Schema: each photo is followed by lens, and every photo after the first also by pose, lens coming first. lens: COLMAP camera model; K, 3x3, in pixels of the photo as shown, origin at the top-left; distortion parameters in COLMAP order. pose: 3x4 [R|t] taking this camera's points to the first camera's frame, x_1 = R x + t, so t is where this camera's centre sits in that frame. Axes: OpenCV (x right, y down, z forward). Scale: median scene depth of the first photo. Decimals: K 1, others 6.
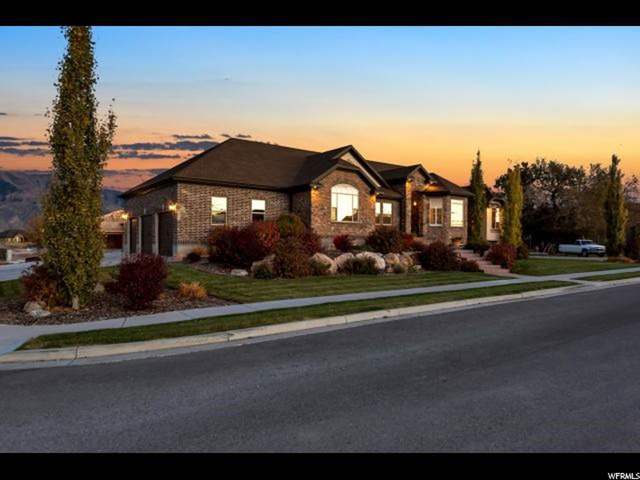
lens RADIAL K [[434.7, 0, 320.0], [0, 434.7, 240.0], [0, 0, 1]] dist [0.002253, 0.000487]
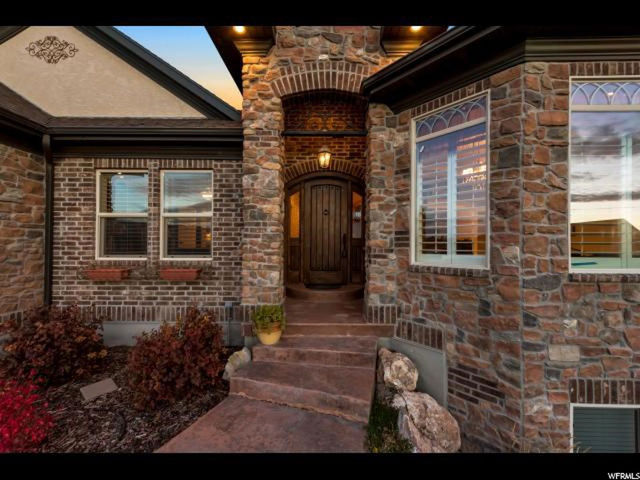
lens RADIAL K [[259.0, 0, 319.1], [0, 259.0, 243.3], [0, 0, 1]] dist [0.001586, -0.000198]
pose [[0.791809, -0.005320, -0.610746, 0.290209], [0.002786, 0.999983, -0.005098, -0.041186], [0.610763, 0.002335, 0.791810, 0.889995]]
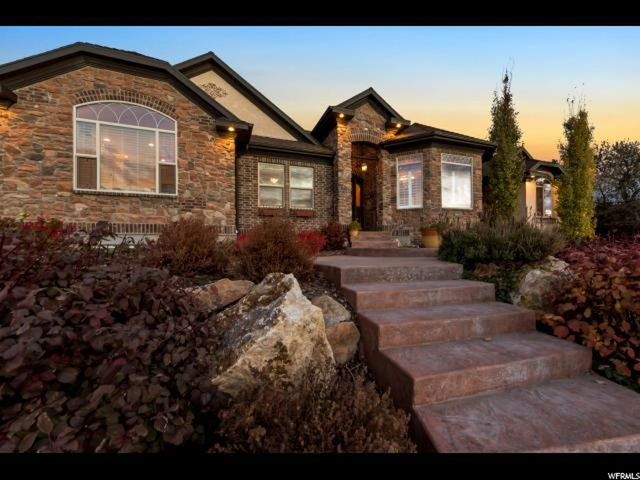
lens RADIAL K [[259.0, 0, 319.1], [0, 259.0, 243.3], [0, 0, 1]] dist [0.001586, -0.000198]
pose [[0.953912, -0.015891, -0.299667, 0.256510], [0.013671, 0.999861, -0.009502, 0.010328], [0.299776, 0.004967, 0.953997, 0.676634]]
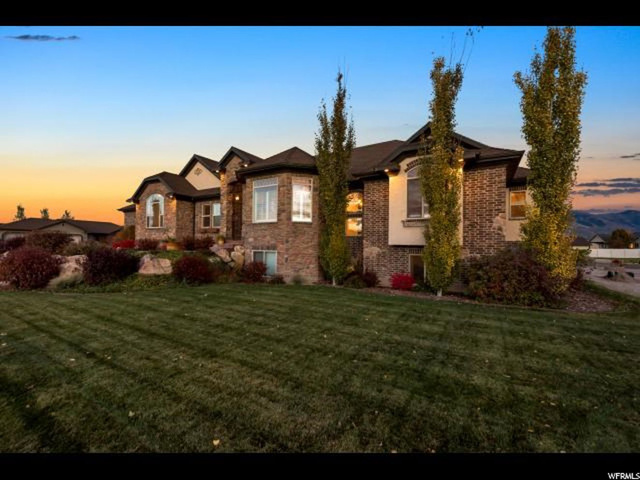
lens RADIAL K [[243.6, 0, 320.0], [0, 243.6, 240.0], [0, 0, 1]] dist [-0.000852, -0.000034]
pose [[0.398239, -0.011363, -0.917211, 0.682875], [0.000853, 0.999927, -0.012017, -0.000841], [0.917281, 0.004003, 0.398220, 0.952043]]
